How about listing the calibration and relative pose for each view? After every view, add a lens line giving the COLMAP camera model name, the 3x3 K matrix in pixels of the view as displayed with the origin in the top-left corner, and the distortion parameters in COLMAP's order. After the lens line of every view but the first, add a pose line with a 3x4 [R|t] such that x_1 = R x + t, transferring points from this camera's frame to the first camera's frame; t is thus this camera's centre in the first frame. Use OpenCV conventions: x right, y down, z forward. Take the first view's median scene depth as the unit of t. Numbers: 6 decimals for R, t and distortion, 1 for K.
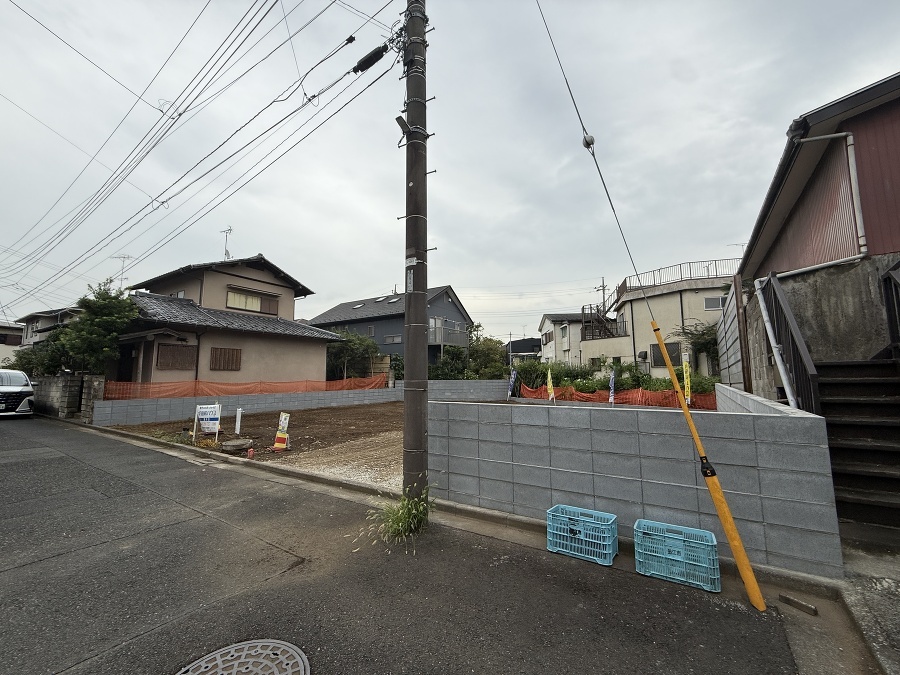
lens RADIAL K [[358.6, 0, 448.2], [0, 358.6, 336.0], [0, 0, 1]] dist [-0.001227, 0.000448]
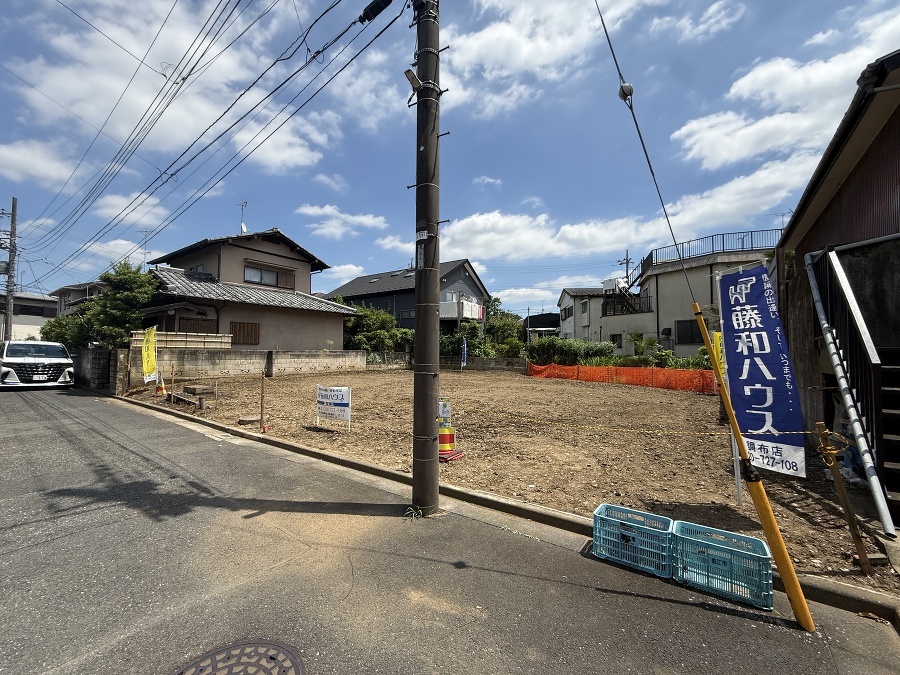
lens RADIAL K [[358.6, 0, 448.3], [0, 358.6, 336.2], [0, 0, 1]] dist [-0.001227, 0.000448]
pose [[0.998853, 0.008600, -0.047112, 0.002338], [-0.005151, 0.997330, 0.072846, -0.003895], [0.047612, -0.072520, 0.996230, 0.015602]]
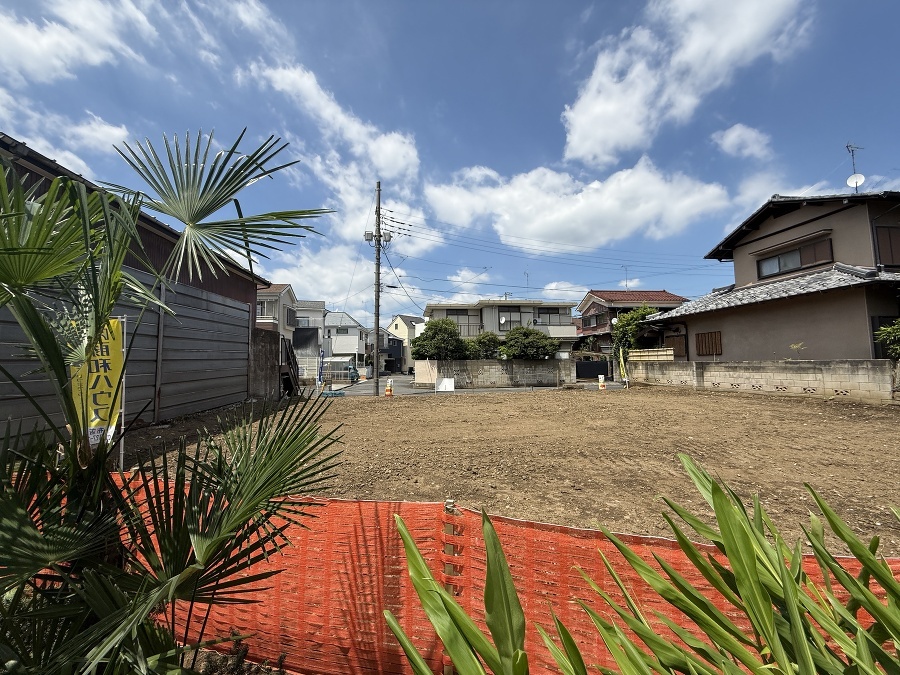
lens RADIAL K [[358.6, 0, 449.1], [0, 358.6, 337.1], [0, 0, 1]] dist [-0.001227, 0.000448]
pose [[-0.769704, -0.032058, -0.637596, 0.514090], [0.089112, 0.983565, -0.157029, 0.129127], [0.632151, -0.177684, -0.754197, 1.219044]]
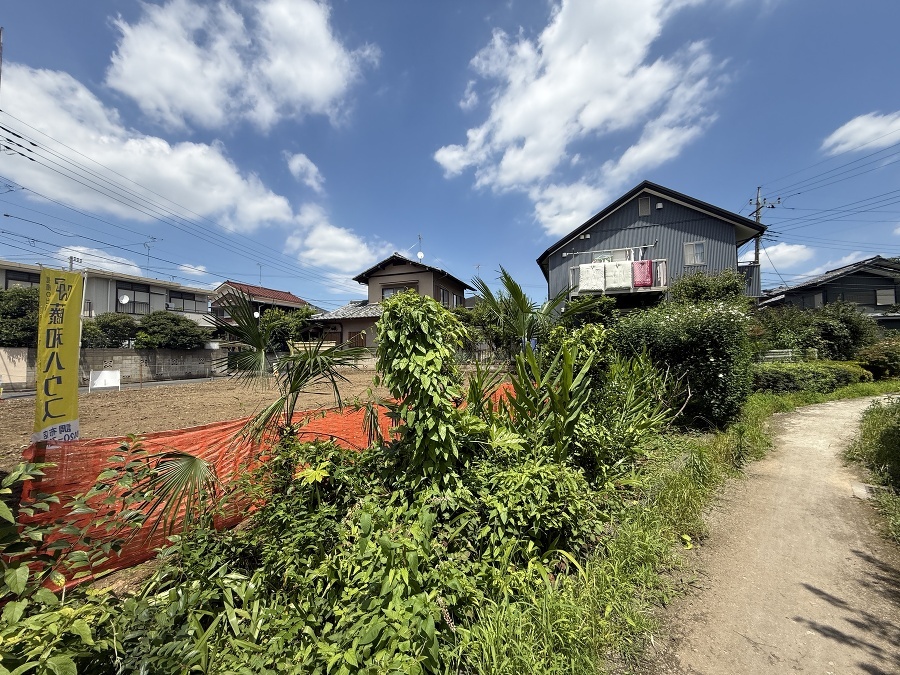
lens RADIAL K [[358.6, 0, 448.6], [0, 358.6, 345.4], [0, 0, 1]] dist [-0.001227, 0.000448]
pose [[0.218118, -0.015834, -0.975794, 0.809002], [0.122268, 0.992434, 0.011227, 0.110423], [0.968233, -0.121757, 0.218403, 0.977972]]
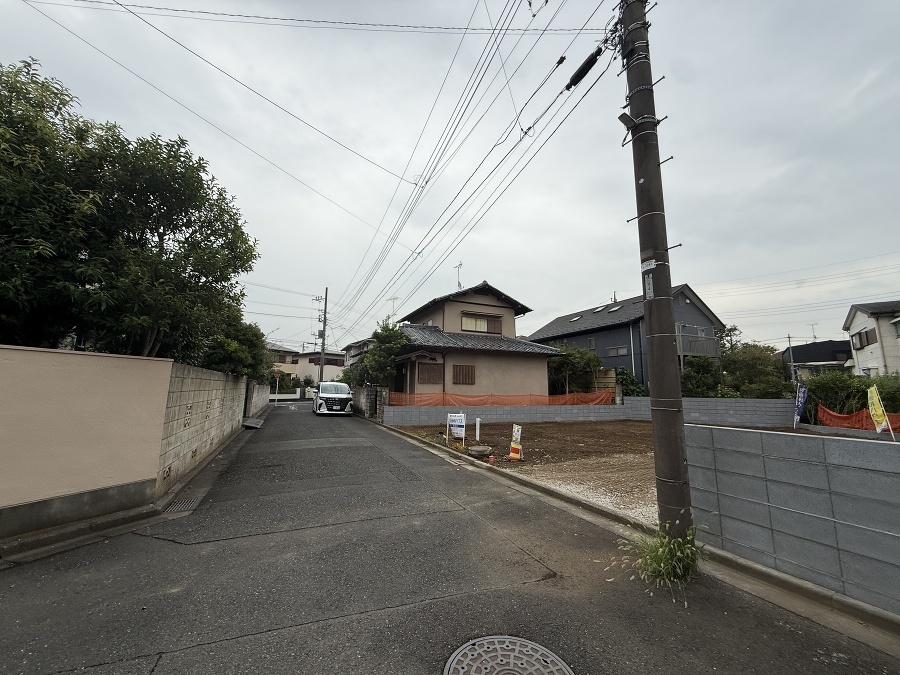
lens RADIAL K [[358.6, 0, 448.1], [0, 358.6, 335.9], [0, 0, 1]] dist [-0.001227, 0.000448]
pose [[0.831974, -0.067480, -0.550695, -0.009187], [0.045594, 0.997534, -0.053351, -0.001400], [0.552937, 0.019278, 0.833000, -0.004578]]
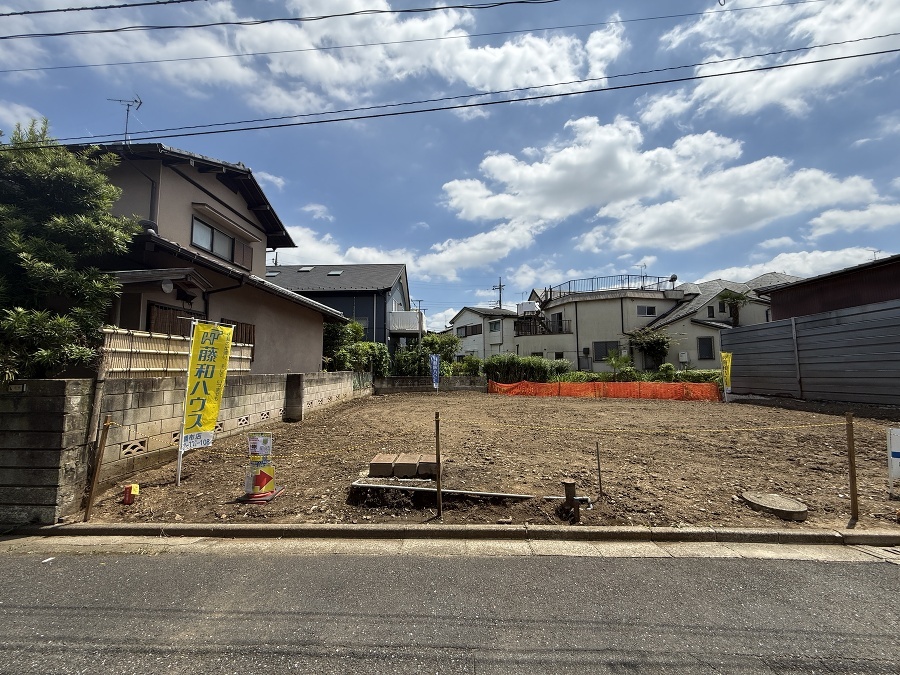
lens RADIAL K [[358.6, 0, 448.3], [0, 358.6, 338.2], [0, 0, 1]] dist [-0.001227, 0.000448]
pose [[0.857623, 0.042332, 0.512534, -0.588552], [-0.057235, 0.998272, 0.013321, 0.031746], [-0.511085, -0.040760, 0.858563, 0.359870]]
